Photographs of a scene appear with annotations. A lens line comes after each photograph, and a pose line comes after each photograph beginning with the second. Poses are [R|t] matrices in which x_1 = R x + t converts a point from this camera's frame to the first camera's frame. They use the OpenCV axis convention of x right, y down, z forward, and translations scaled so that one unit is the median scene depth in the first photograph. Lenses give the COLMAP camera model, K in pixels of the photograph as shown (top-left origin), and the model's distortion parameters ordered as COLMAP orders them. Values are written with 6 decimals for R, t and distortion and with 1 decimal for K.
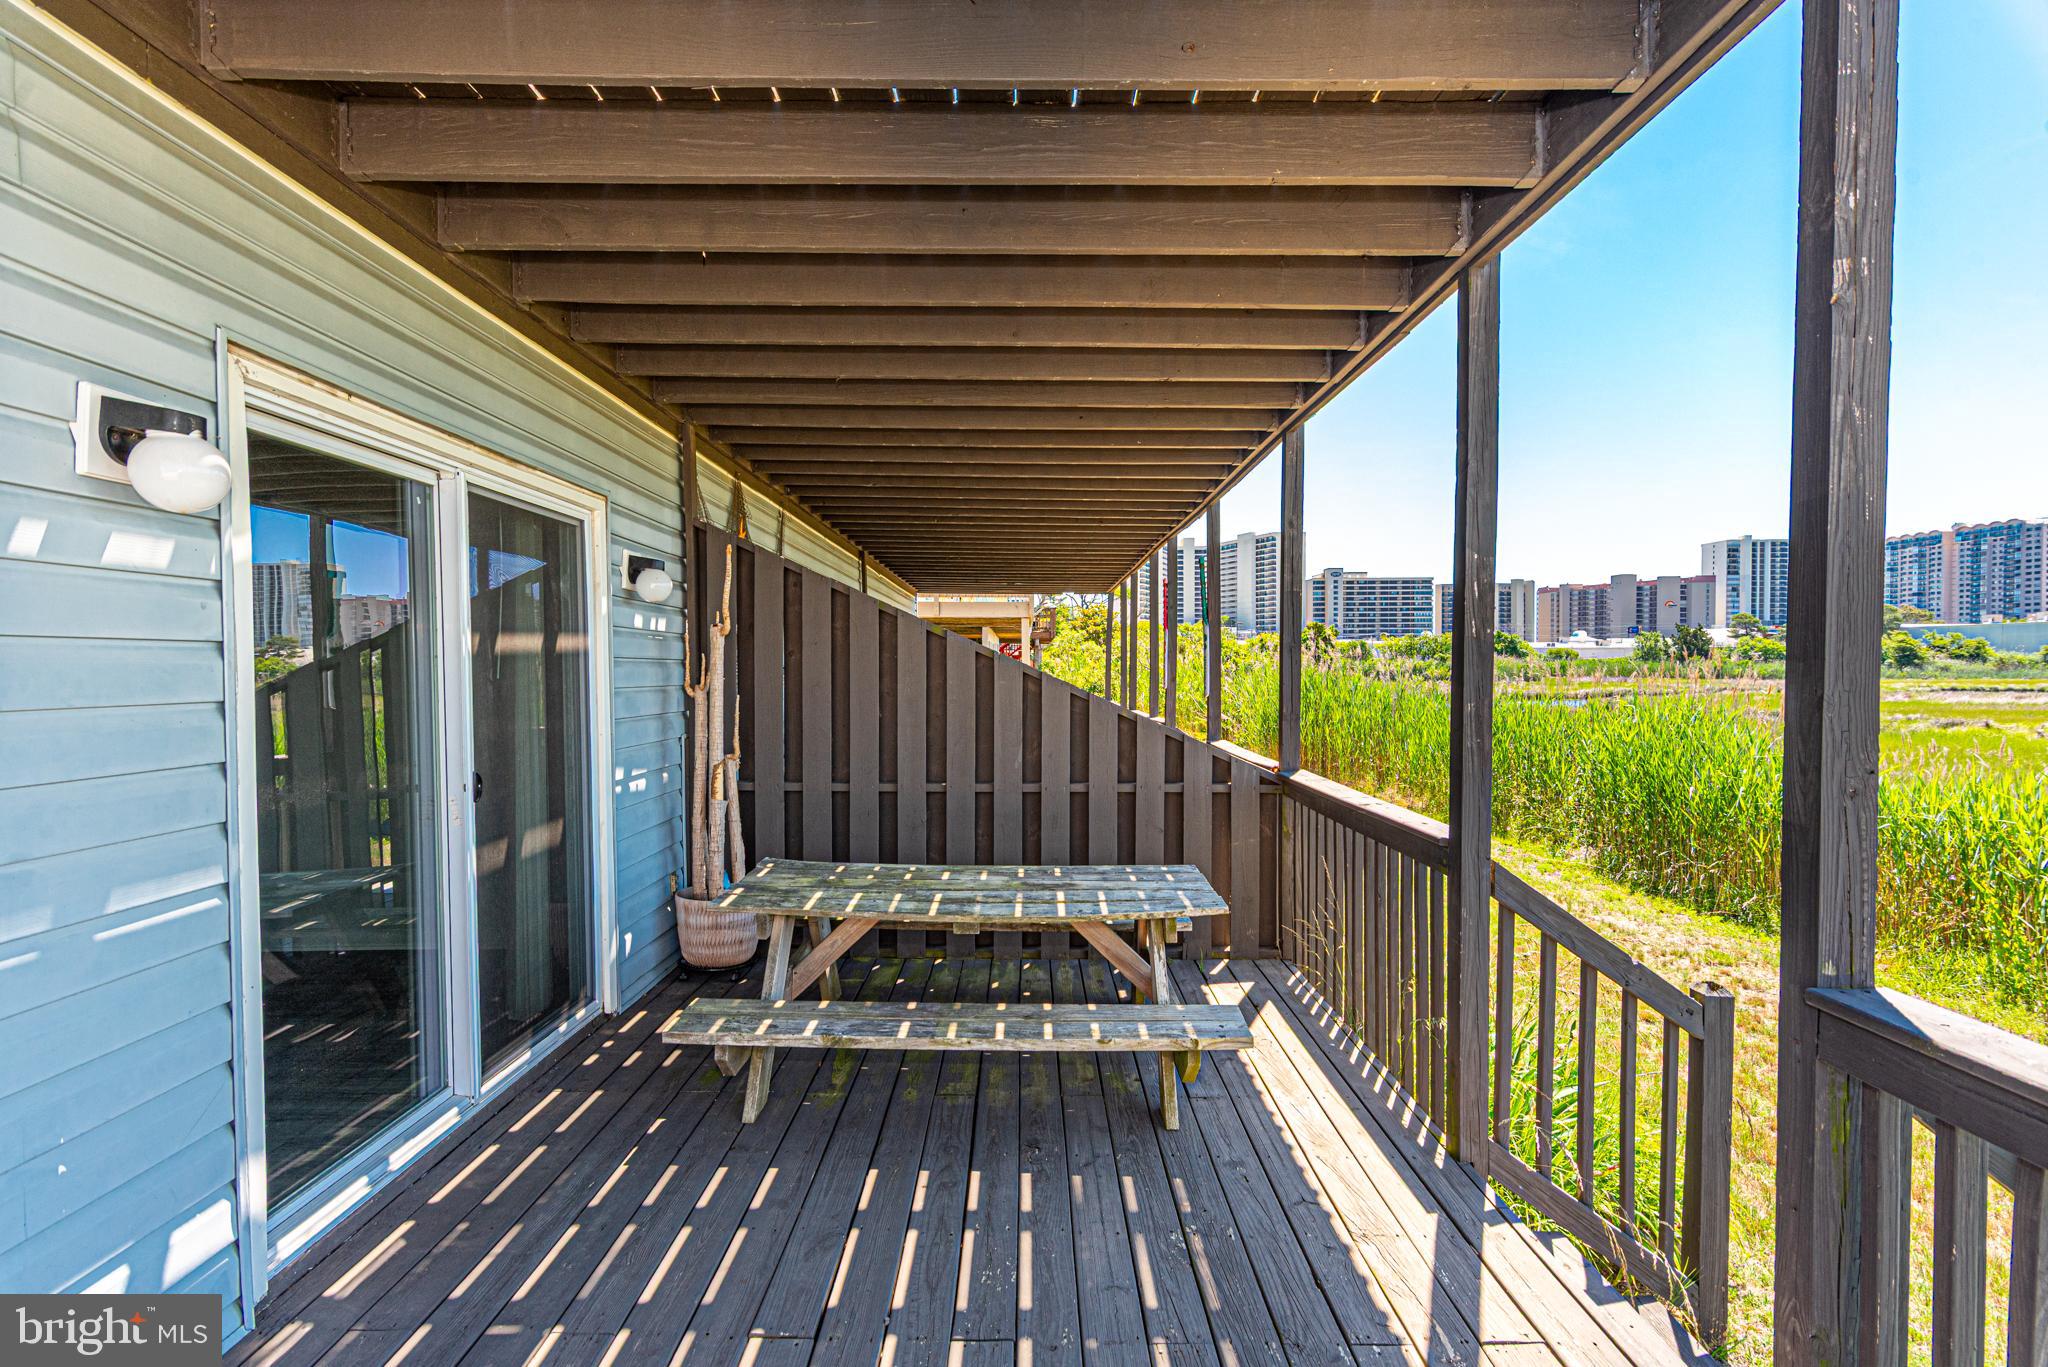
lens RADIAL K [[989.2, 0, 1032.2], [0, 989.2, 683.9], [0, 0, 1]] dist [0.001816, -0.000171]
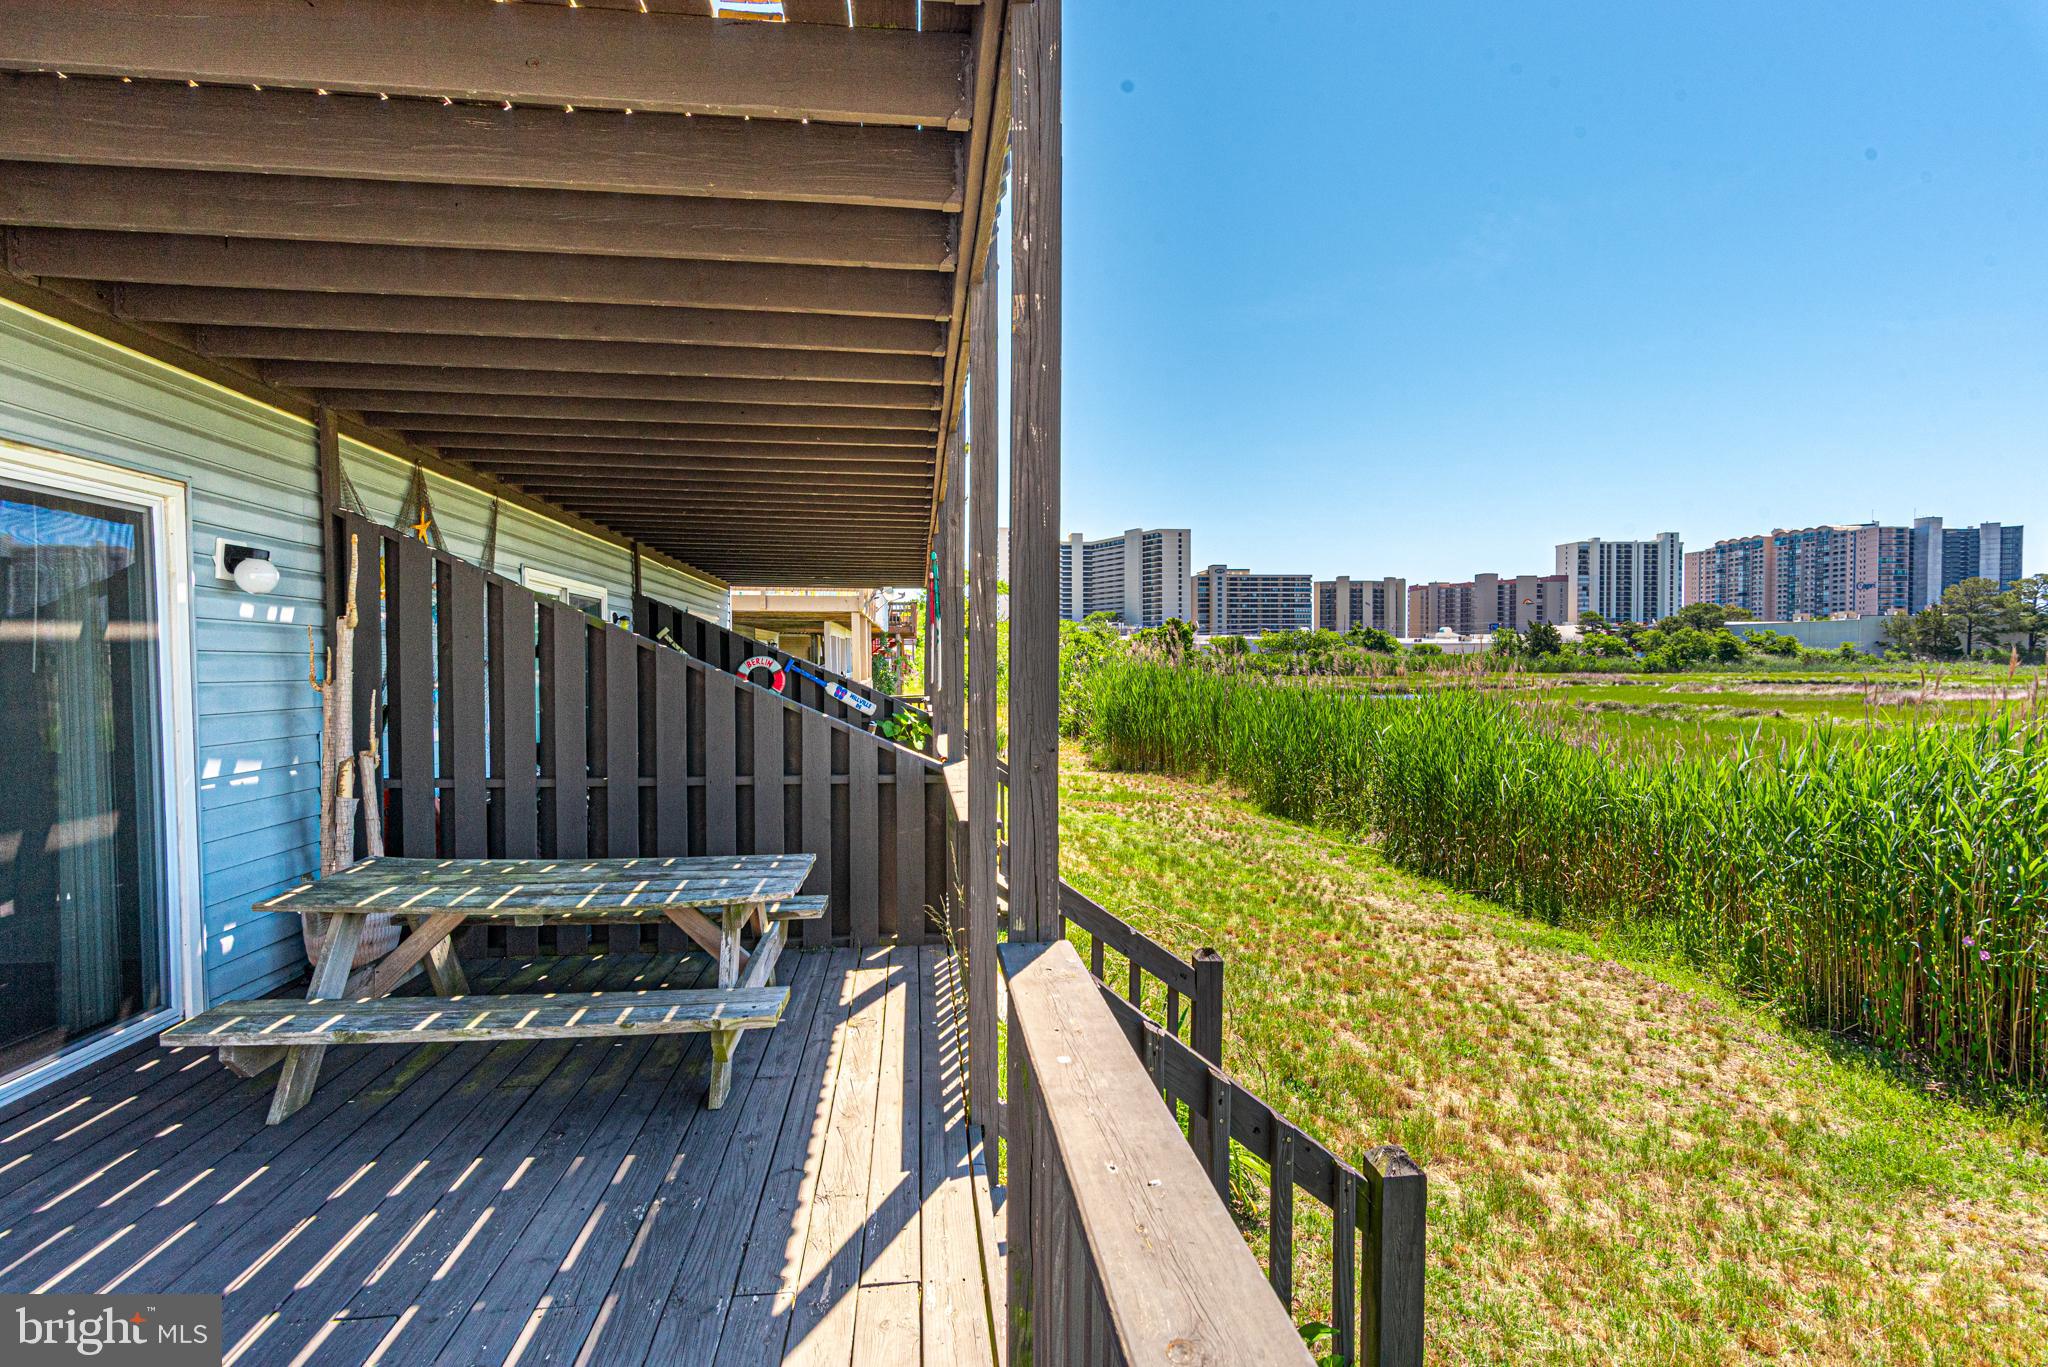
lens RADIAL K [[996.8, 0, 1023.8], [0, 996.8, 684.9], [0, 0, 1]] dist [0.001937, -0.000517]
pose [[0.993853, -0.003450, 0.110655, 0.313478], [0.002834, 0.999980, 0.005723, 0.003578], [-0.110673, -0.005375, 0.993842, -0.058242]]
